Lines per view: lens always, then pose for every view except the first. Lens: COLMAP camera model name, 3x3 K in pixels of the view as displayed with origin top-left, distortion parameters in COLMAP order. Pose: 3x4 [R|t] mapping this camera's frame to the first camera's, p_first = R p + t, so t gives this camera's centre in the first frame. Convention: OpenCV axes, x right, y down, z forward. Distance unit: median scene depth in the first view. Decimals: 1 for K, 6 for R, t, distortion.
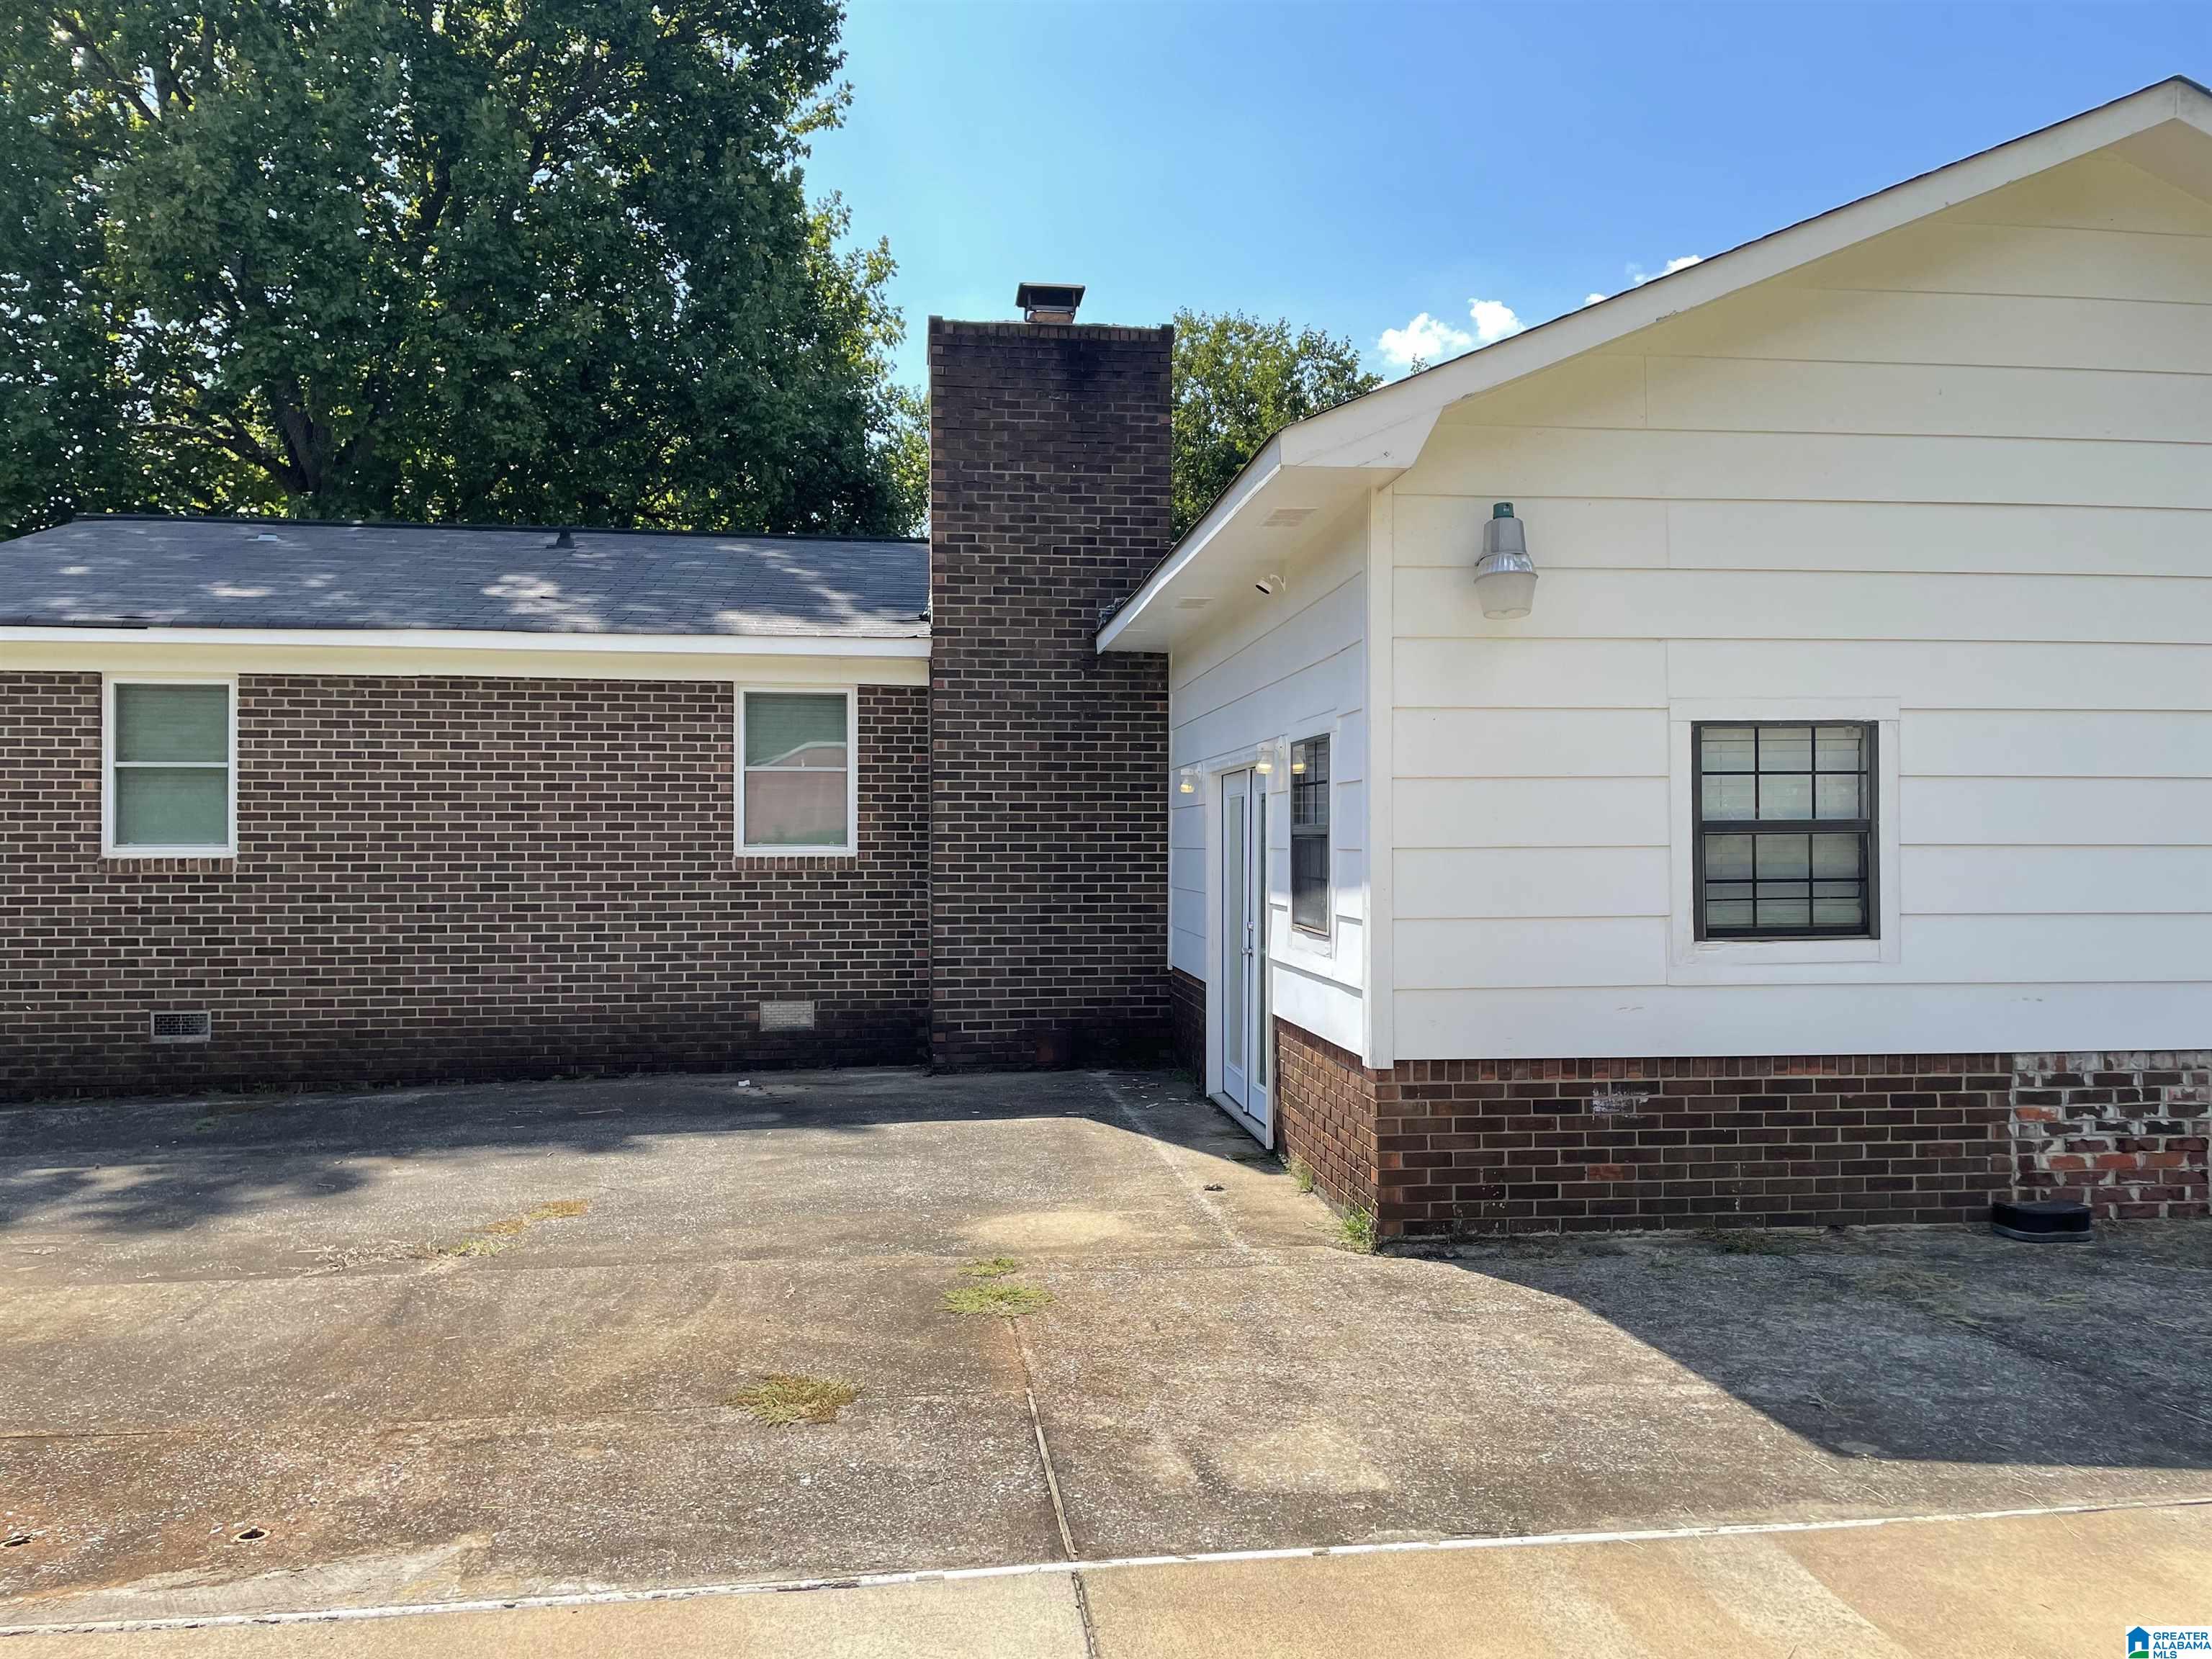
lens RADIAL K [[1682.6, 0, 1098.8], [0, 1682.6, 833.9], [0, 0, 1]] dist [0.071528, -0.091337]
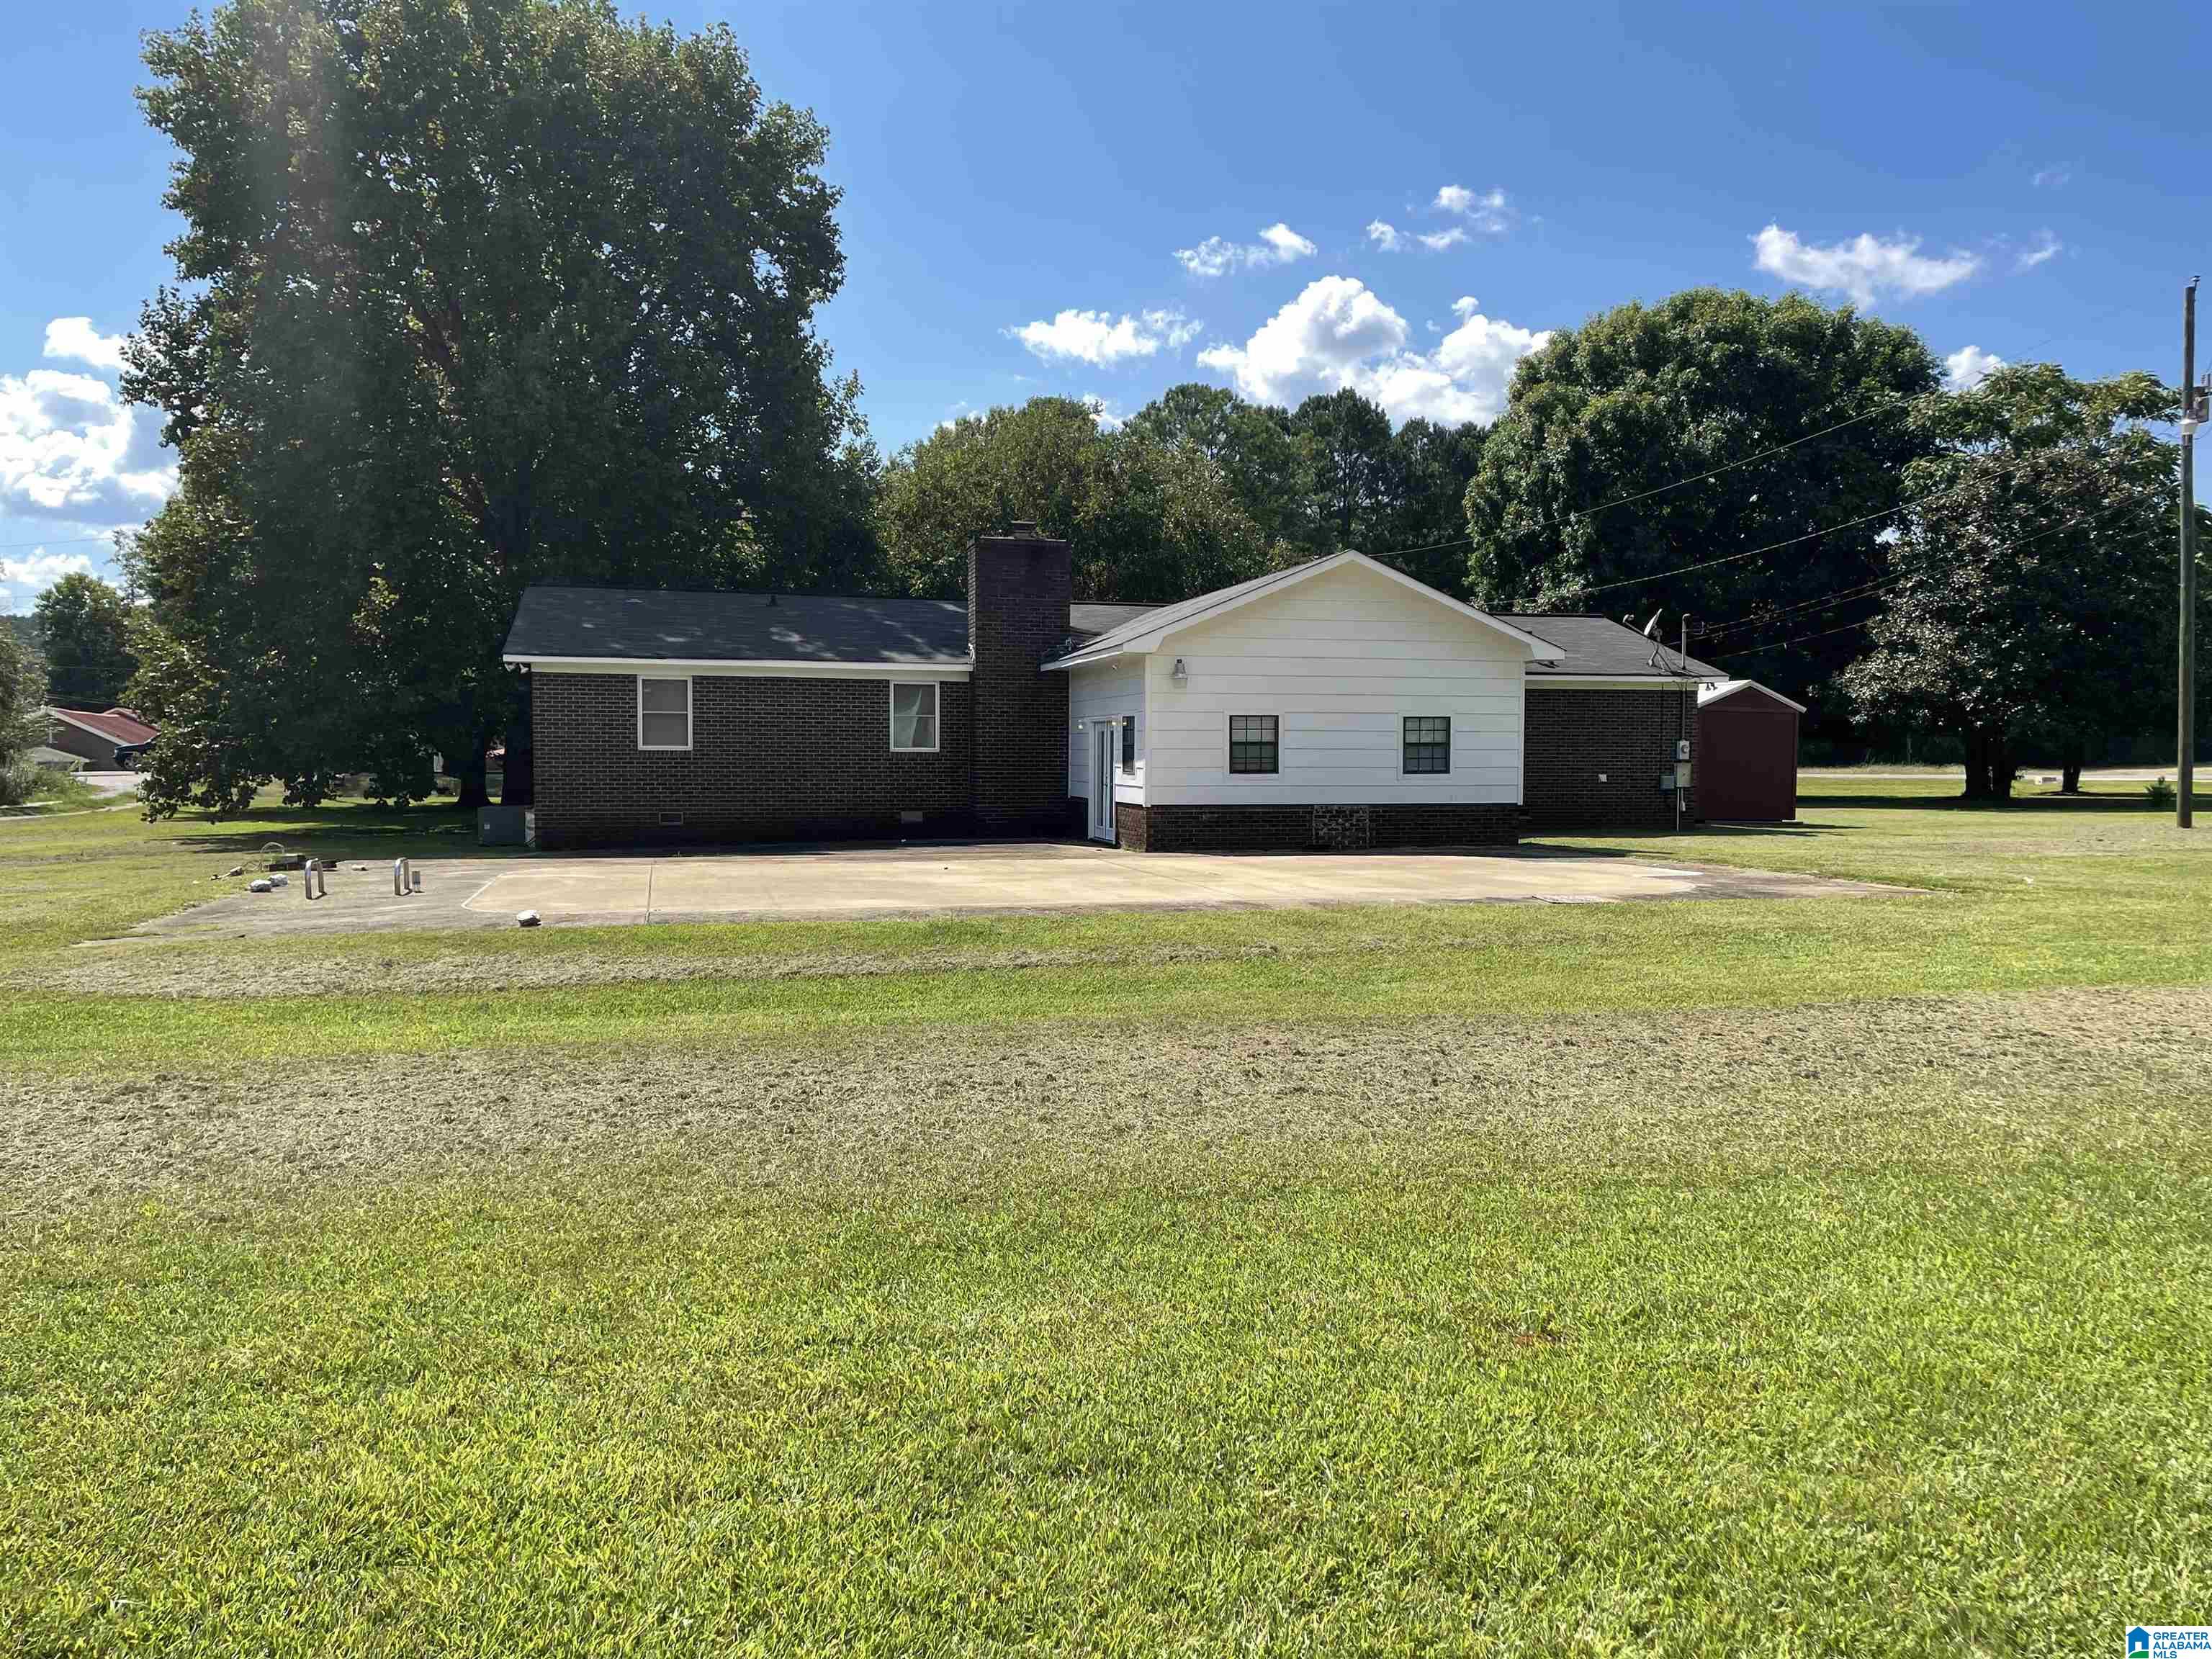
lens RADIAL K [[1682.6, 0, 1146.3], [0, 1682.6, 825.9], [0, 0, 1]] dist [0.071528, -0.091337]
pose [[0.988368, -0.001010, 0.152080, -0.227642], [-0.006814, 0.998680, 0.050913, -0.006053], [-0.151930, -0.051357, 0.987056, -1.513849]]
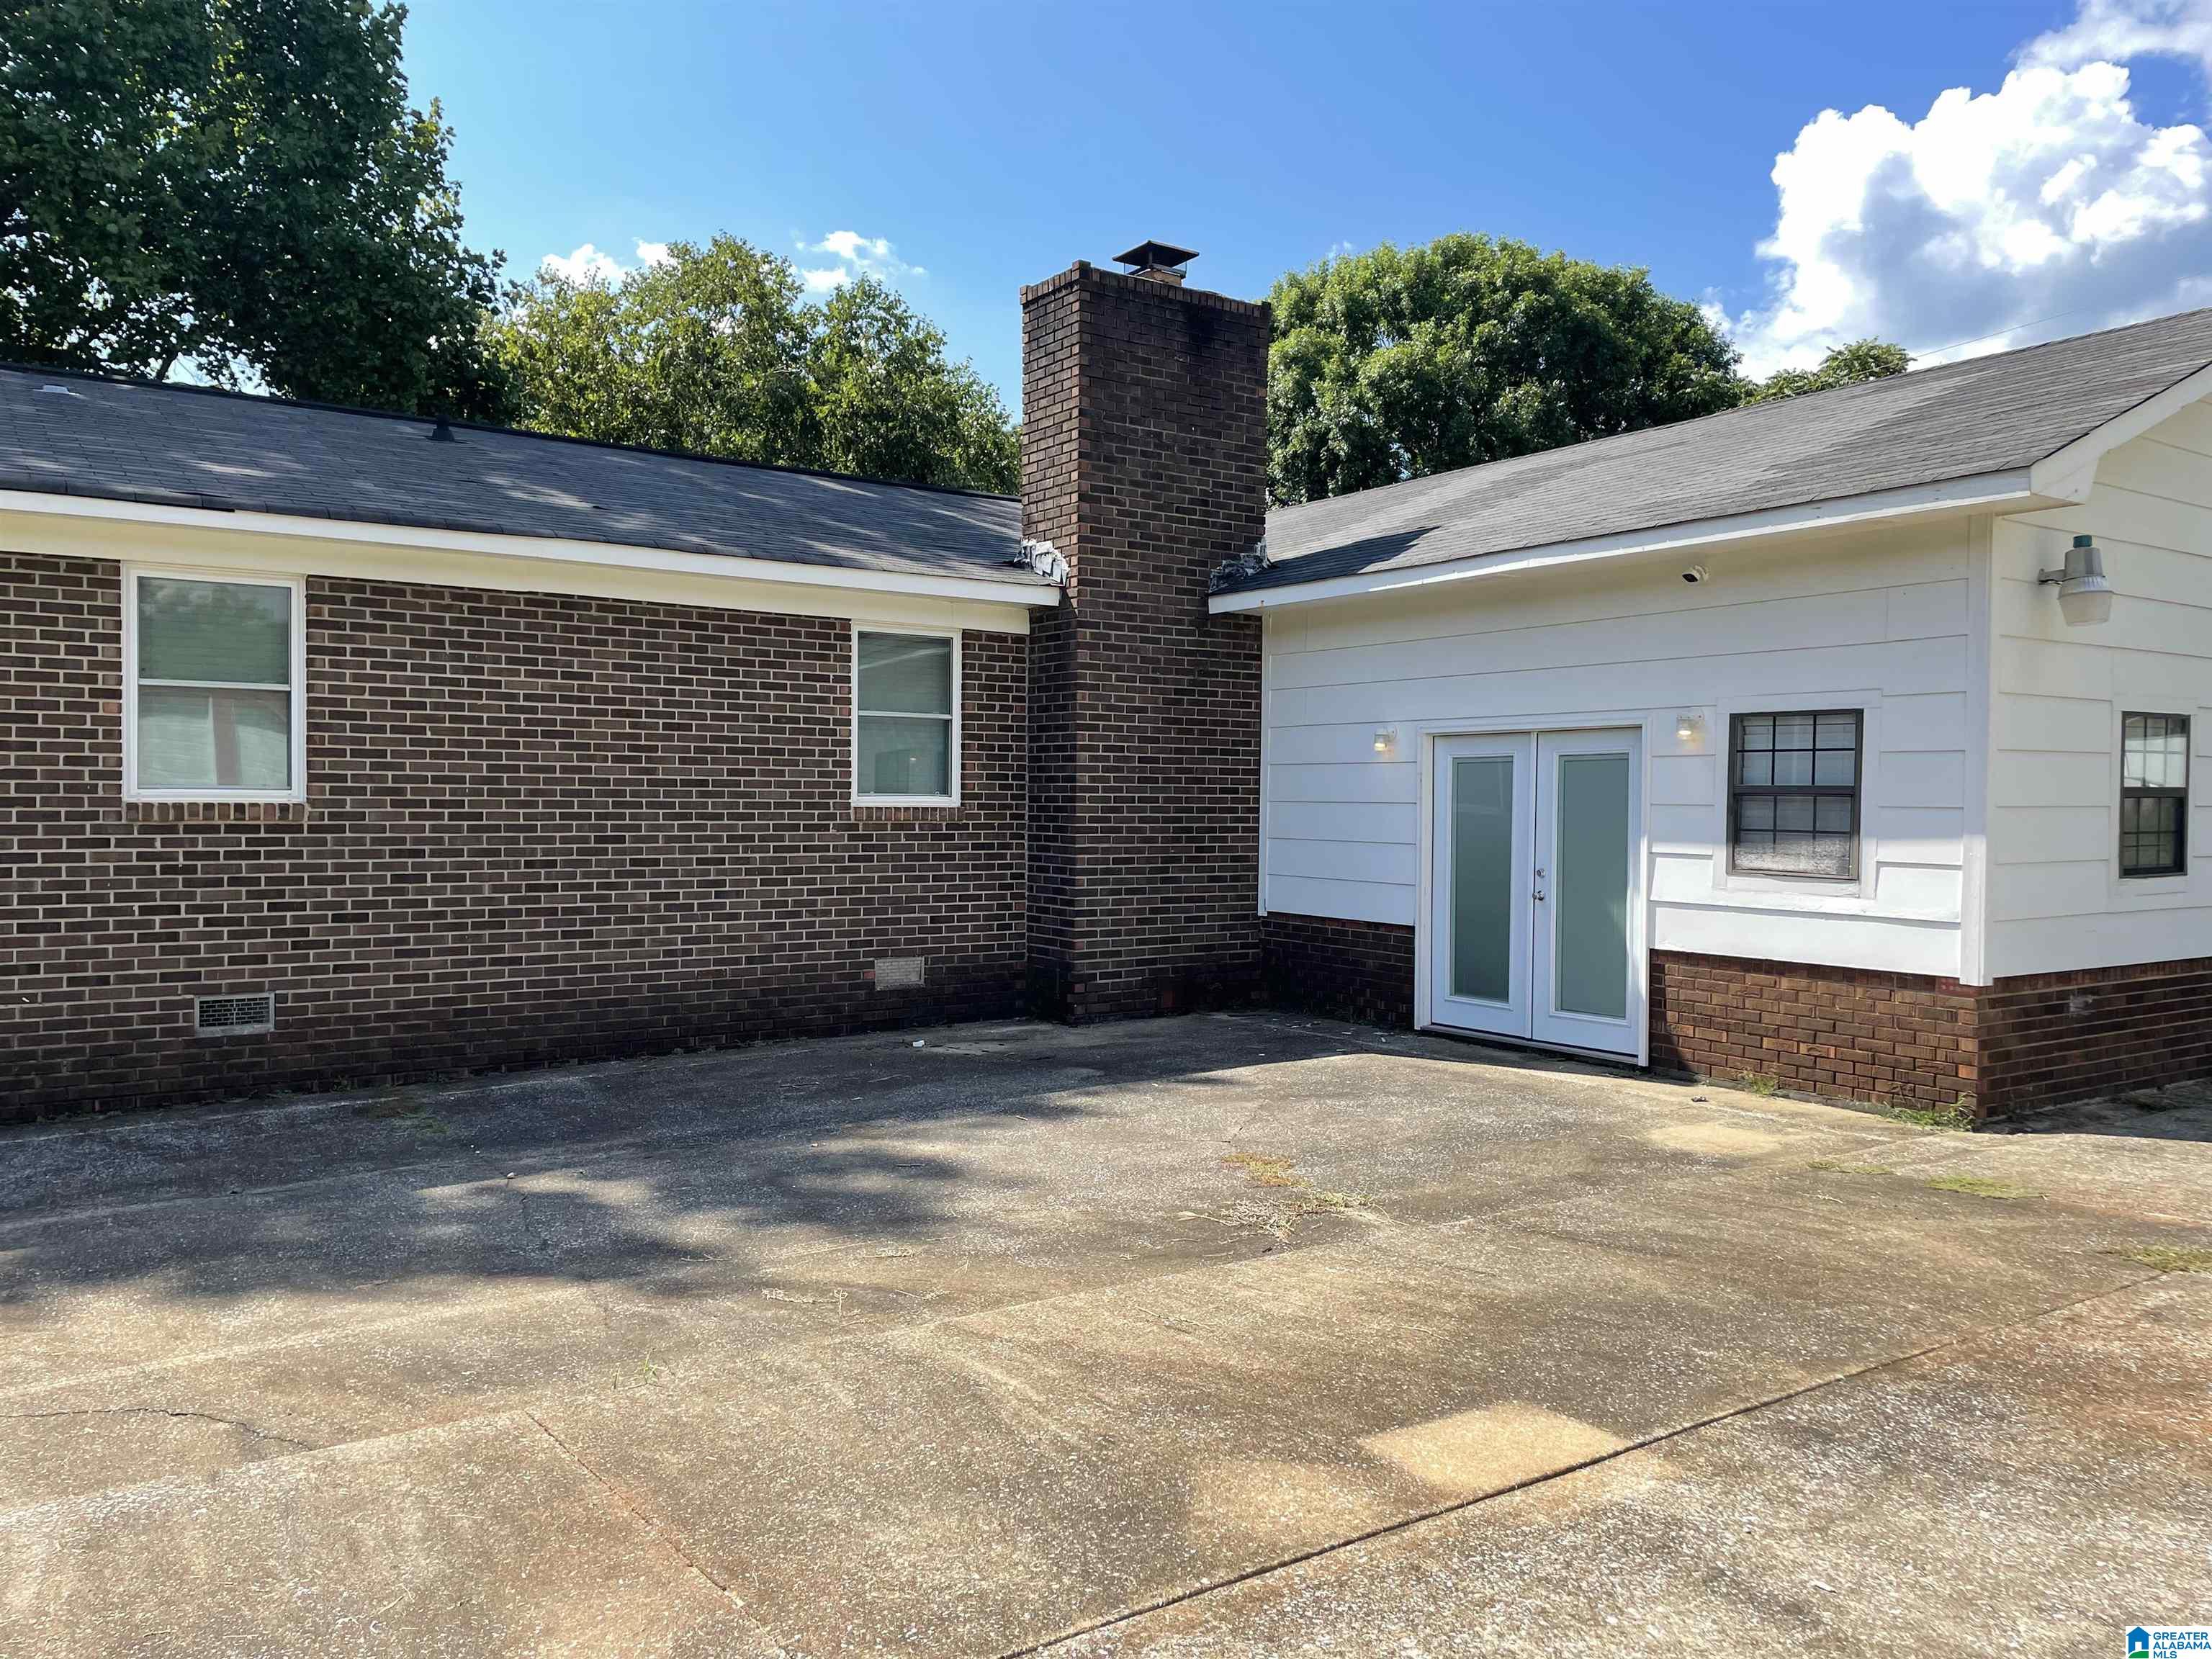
lens RADIAL K [[1682.6, 0, 1101.4], [0, 1682.6, 836.0], [0, 0, 1]] dist [0.071528, -0.091337]
pose [[0.886938, -0.001102, 0.461888, -0.541124], [-0.013284, 0.999523, 0.027893, 0.001914], [-0.461698, -0.030875, 0.886500, 0.107727]]
